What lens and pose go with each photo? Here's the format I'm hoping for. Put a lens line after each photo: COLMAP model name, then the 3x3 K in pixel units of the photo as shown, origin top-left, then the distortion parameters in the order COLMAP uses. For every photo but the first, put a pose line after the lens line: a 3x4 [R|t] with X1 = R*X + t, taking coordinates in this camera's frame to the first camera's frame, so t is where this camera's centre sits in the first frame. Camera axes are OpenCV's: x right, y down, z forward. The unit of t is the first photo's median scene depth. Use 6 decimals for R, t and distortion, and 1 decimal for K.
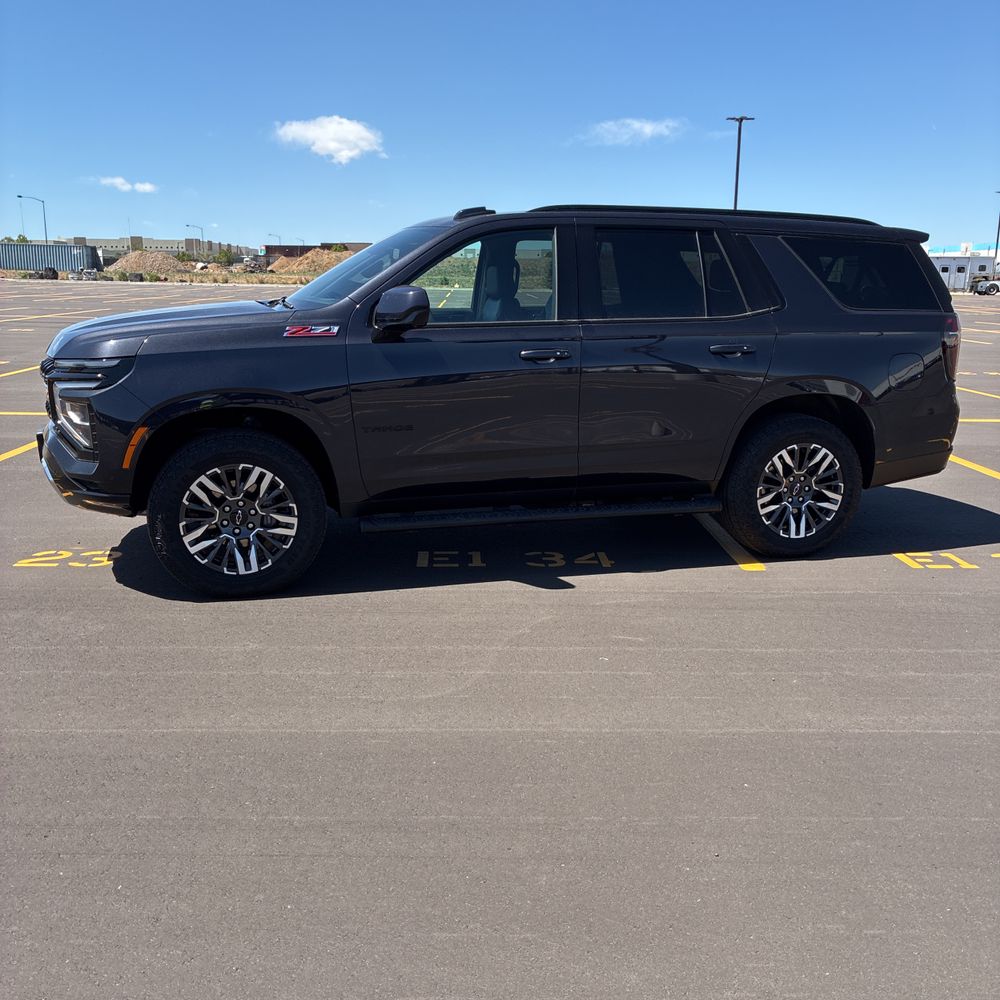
lens RADIAL K [[1060.3, 0, 500.0], [0, 1060.3, 500.0], [0, 0, 1]] dist [0.115229, -0.272597]
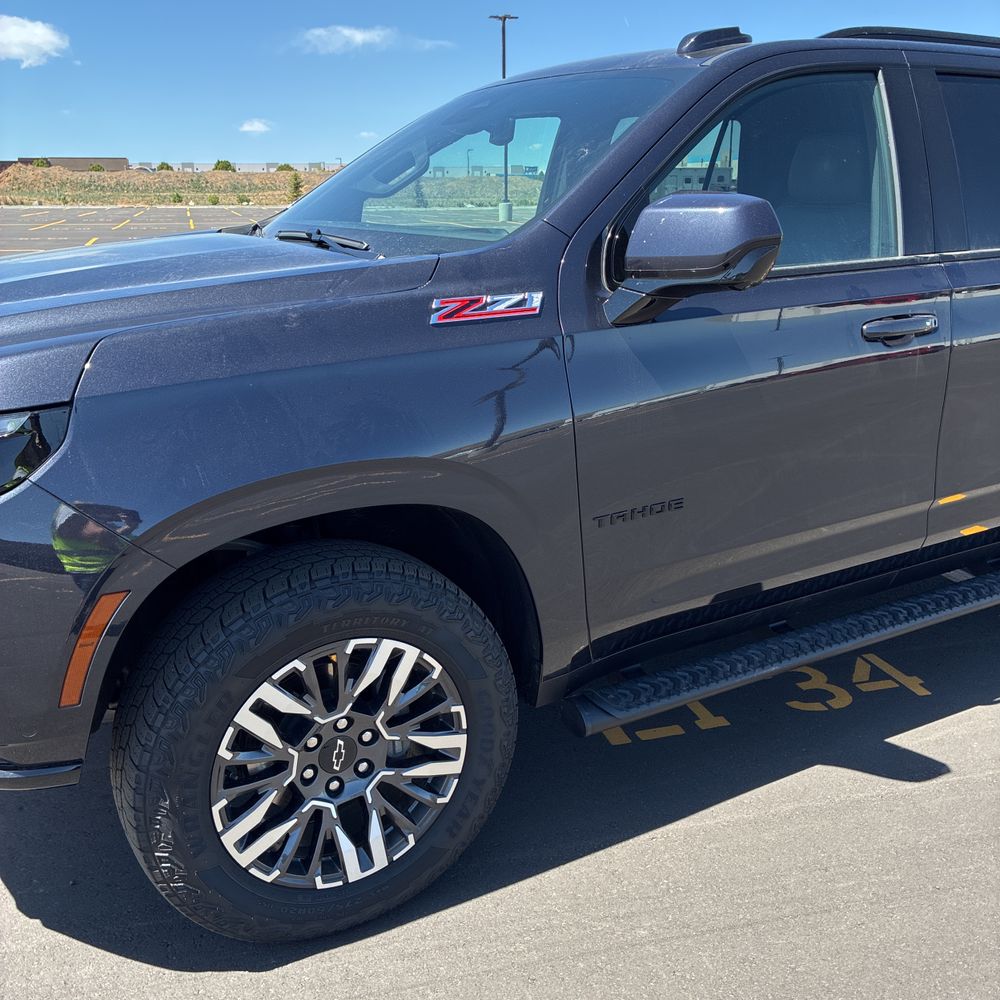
lens RADIAL K [[1043.2, 0, 500.0], [0, 1043.2, 500.0], [0, 0, 1]] dist [0.041428, -0.046894]
pose [[0.966455, -0.087978, 0.241298, -0.265958], [0.068436, 0.993747, 0.088222, -0.113595], [-0.247550, -0.068749, 0.966433, 0.569769]]
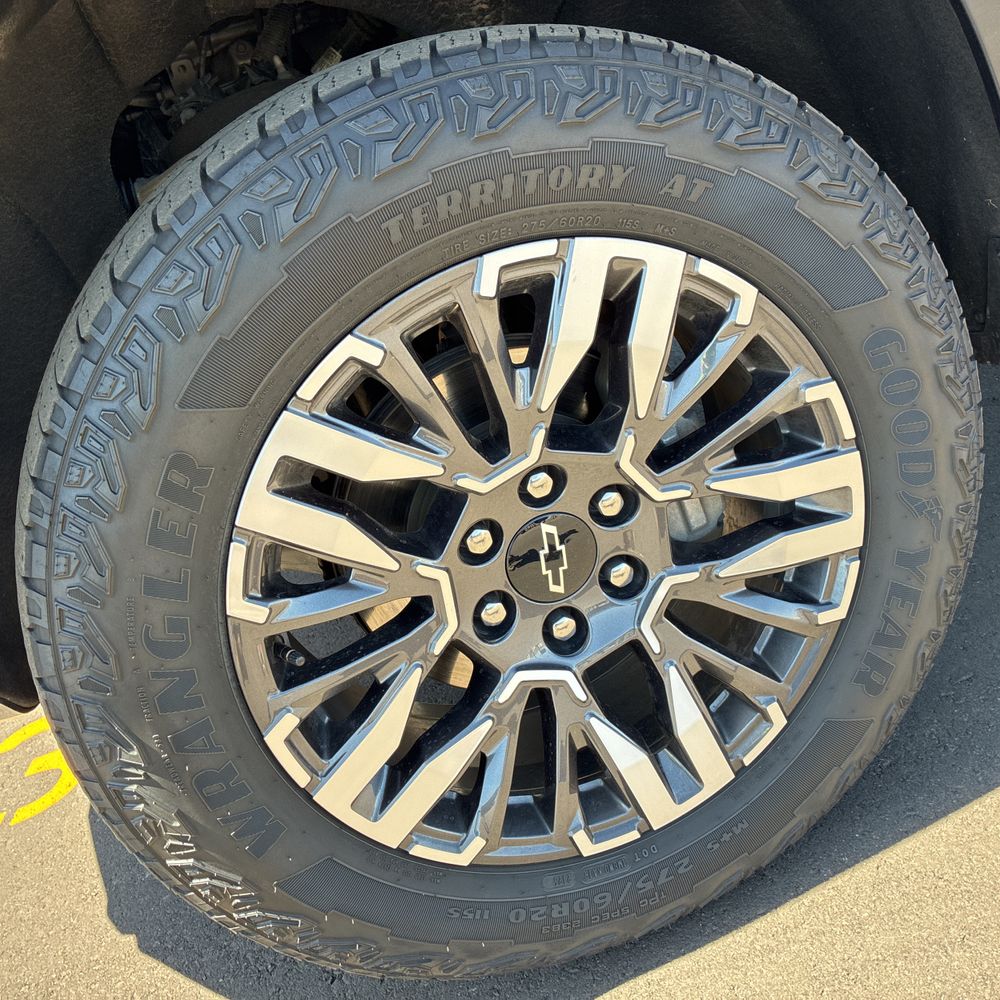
lens RADIAL K [[1027.9, 0, 502.0], [0, 1027.9, 492.1], [0, 0, 1]] dist [0.025717, -0.013553]
pose [[0.939470, -0.330972, -0.088627, -0.226812], [0.342219, 0.919109, 0.195254, -0.029288], [0.016835, -0.213765, 0.976740, 0.809991]]
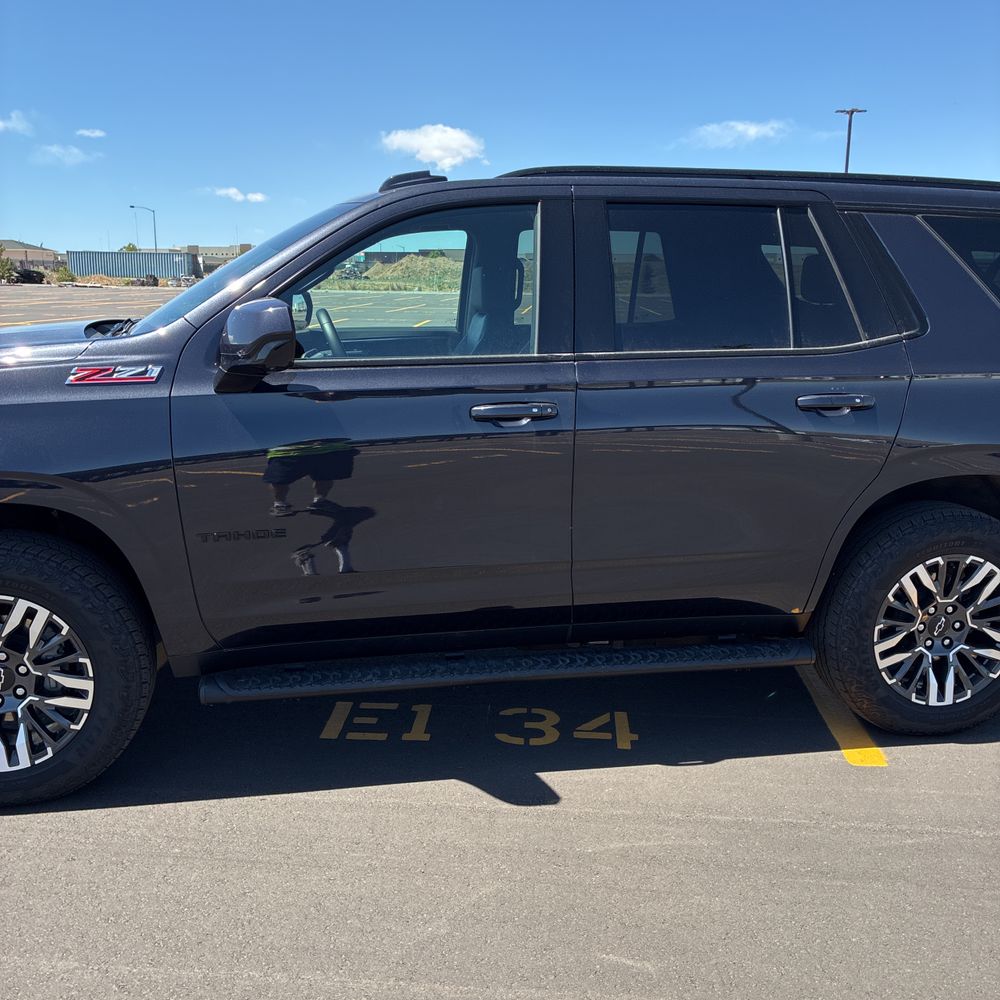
lens RADIAL K [[1047.2, 0, 494.3], [0, 1047.2, 496.9], [0, 0, 1]] dist [0.043904, -0.032455]
pose [[0.994892, 0.017083, -0.099487, 0.091418], [-0.017494, 0.999842, -0.003260, -0.087486], [0.099415, 0.004984, 0.995034, 0.414909]]
